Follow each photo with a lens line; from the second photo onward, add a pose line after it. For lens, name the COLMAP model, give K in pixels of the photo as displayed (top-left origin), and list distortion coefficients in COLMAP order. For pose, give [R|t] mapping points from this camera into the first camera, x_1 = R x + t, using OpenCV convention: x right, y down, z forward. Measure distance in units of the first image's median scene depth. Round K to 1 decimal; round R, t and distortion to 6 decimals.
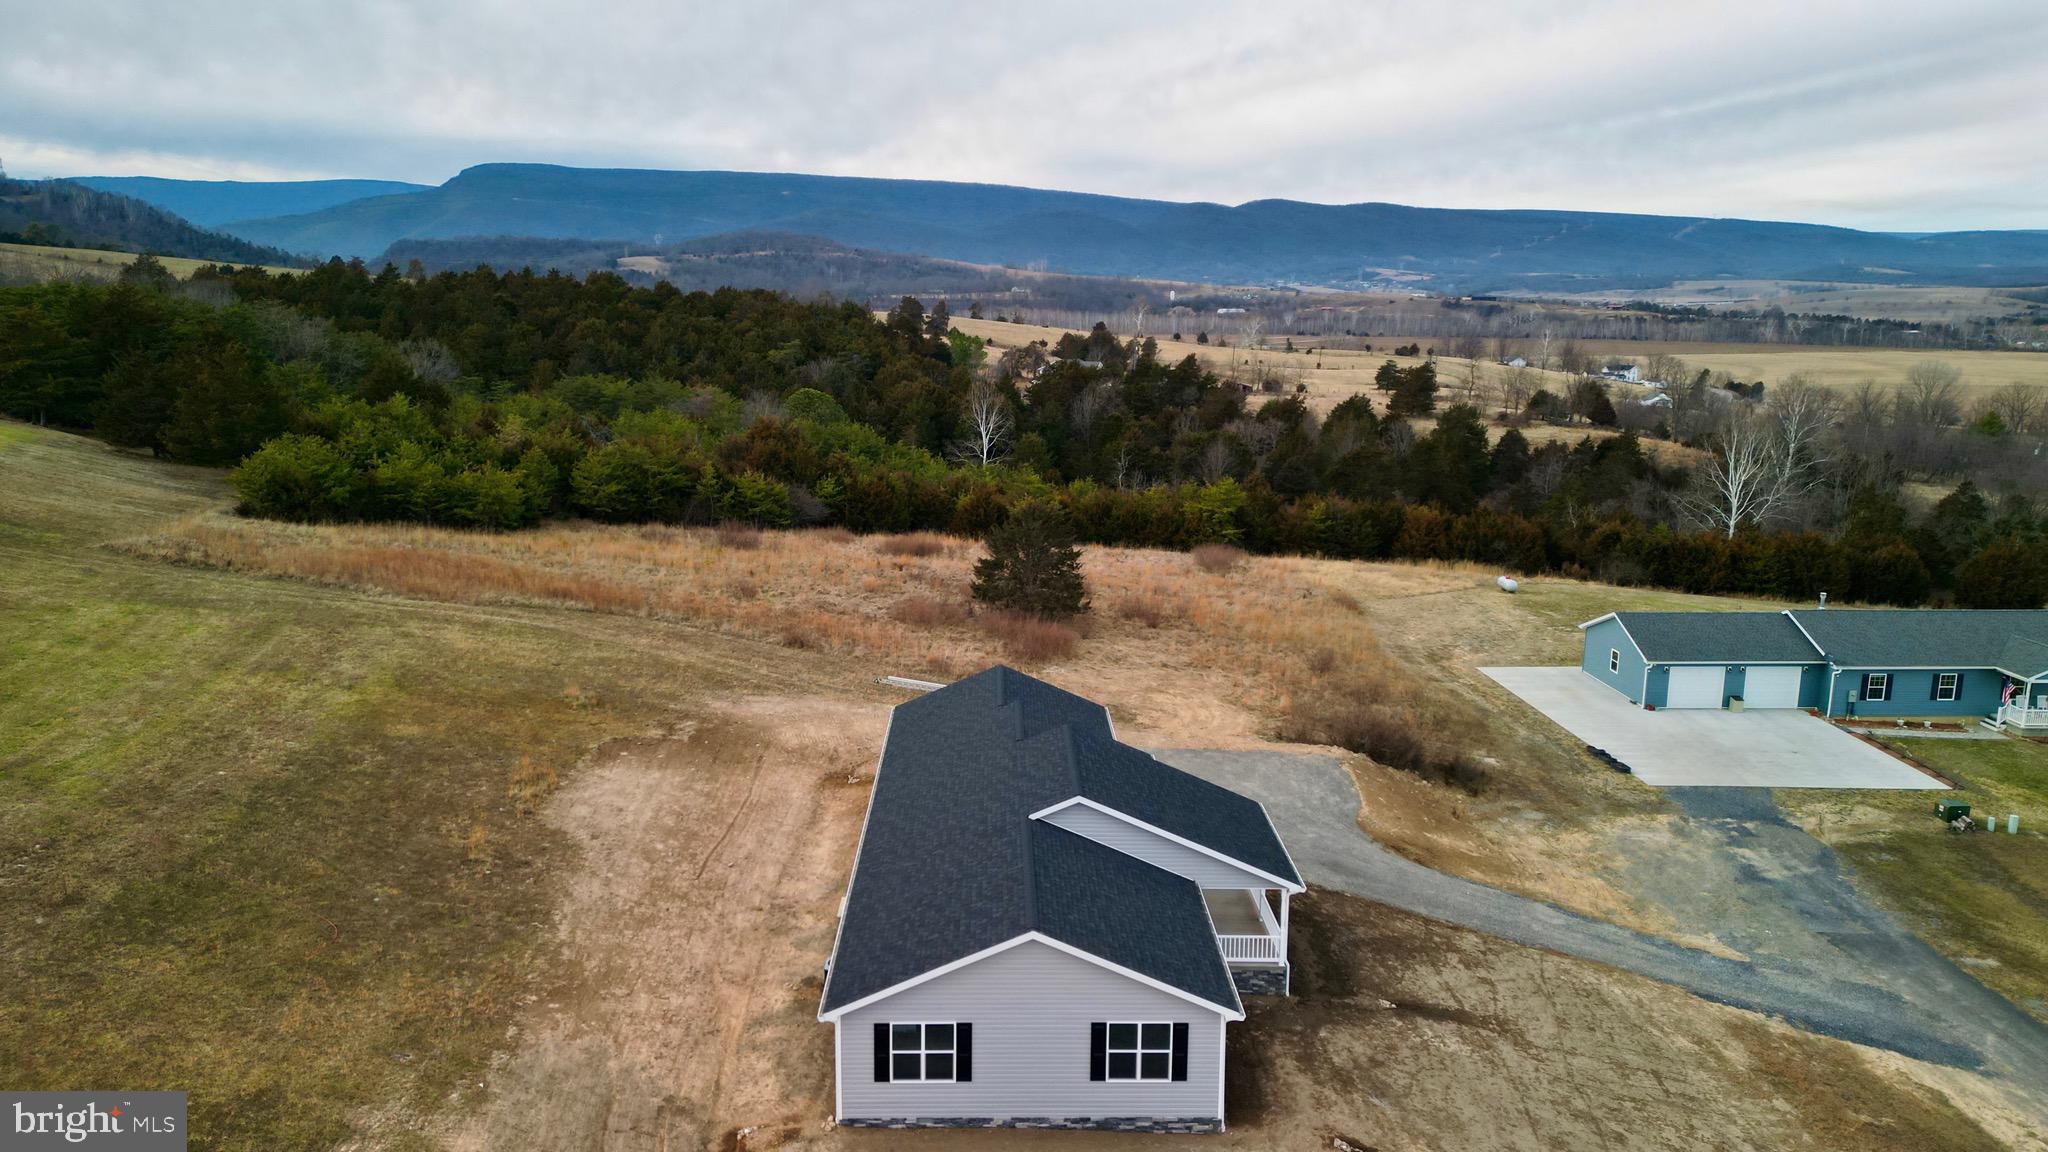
lens RADIAL K [[1429.9, 0, 1019.5], [0, 1429.9, 581.1], [0, 0, 1]] dist [0.097980, -0.107331]
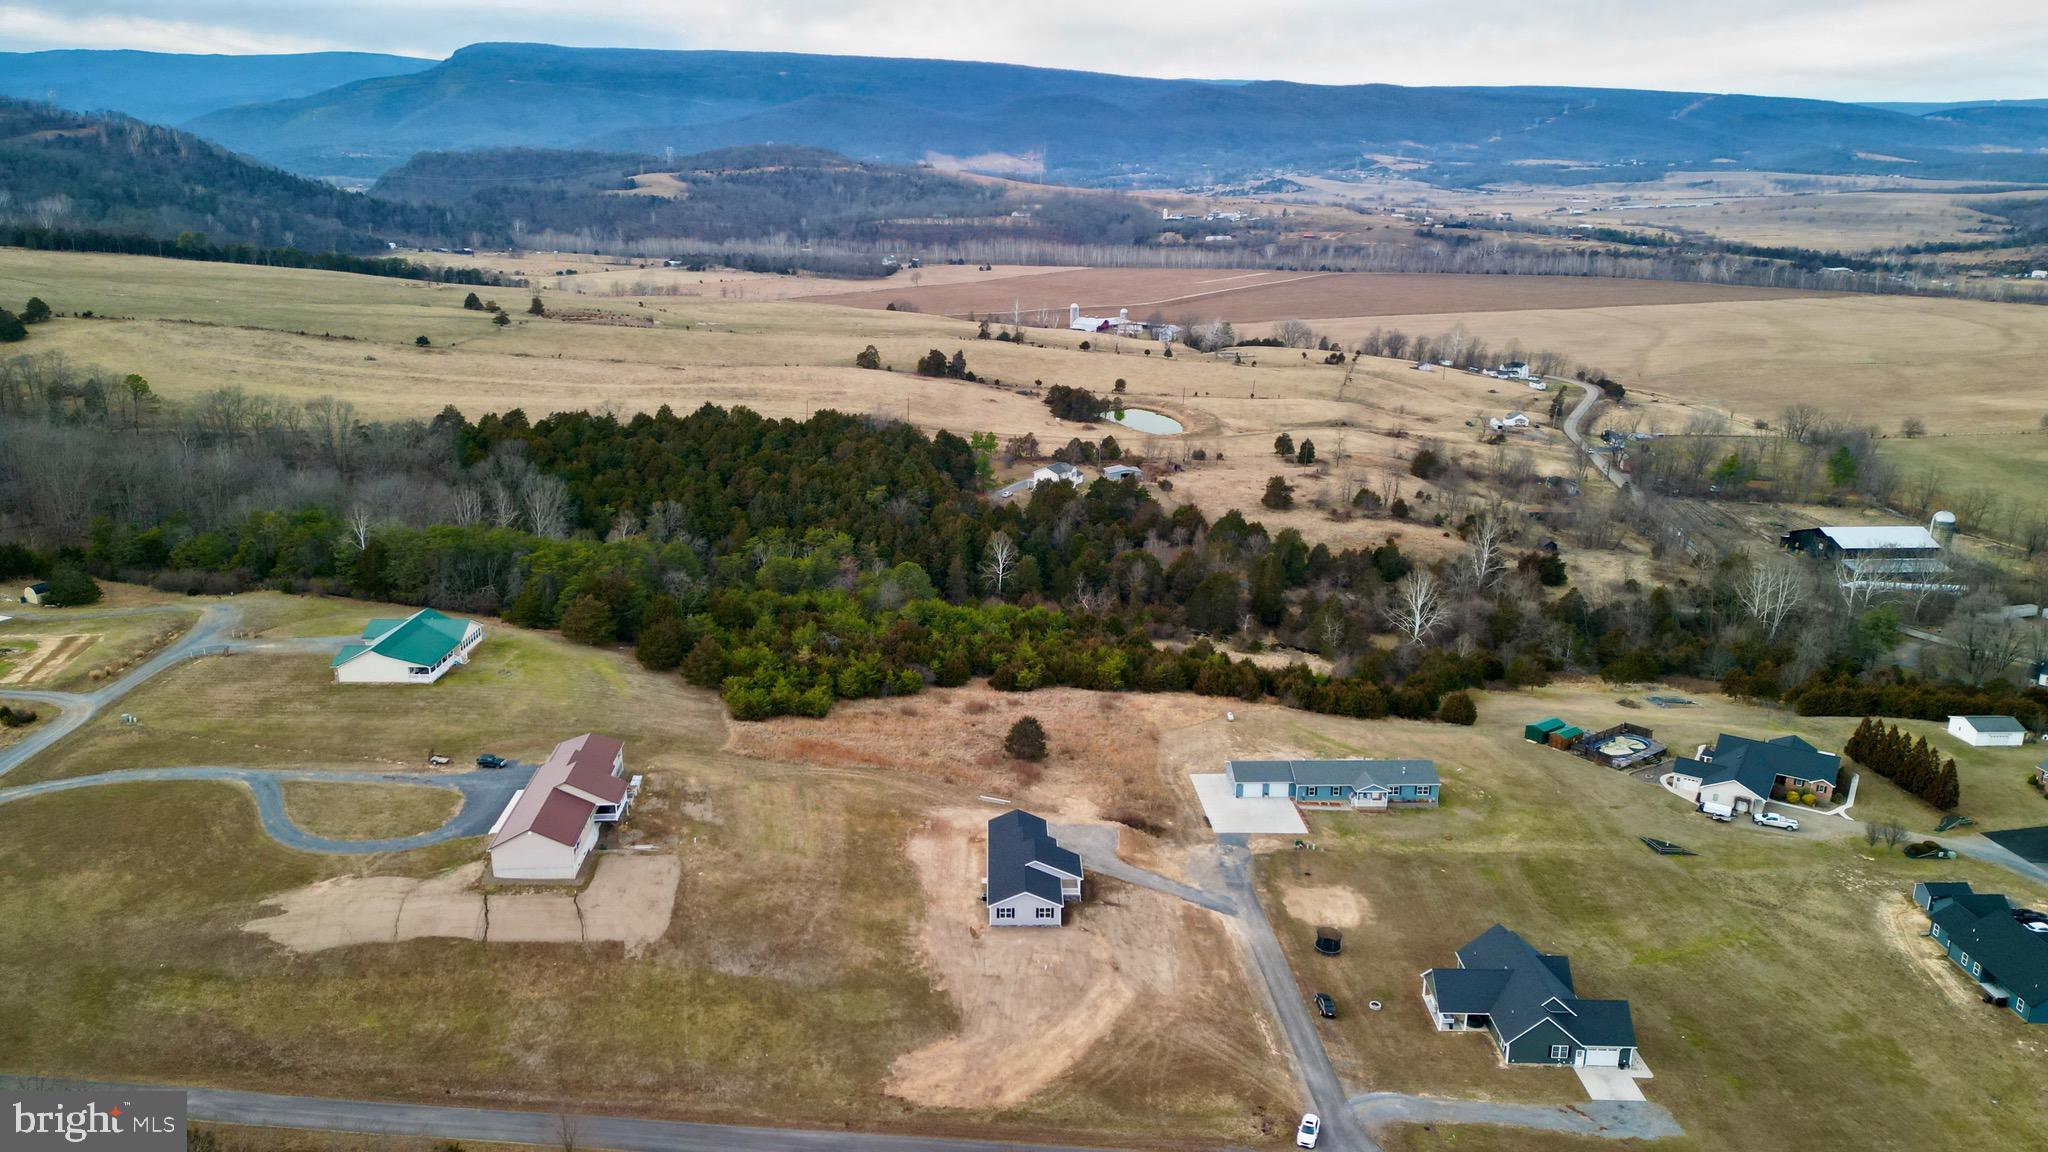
lens RADIAL K [[1454.3, 0, 1024.0], [0, 1454.3, 576.0], [0, 0, 1]] dist [0.152770, -0.212589]
pose [[0.999995, -0.001963, 0.002523, -0.004556], [0.001735, 0.996144, 0.087712, -0.798764], [-0.002686, -0.087707, 0.996143, -2.464567]]
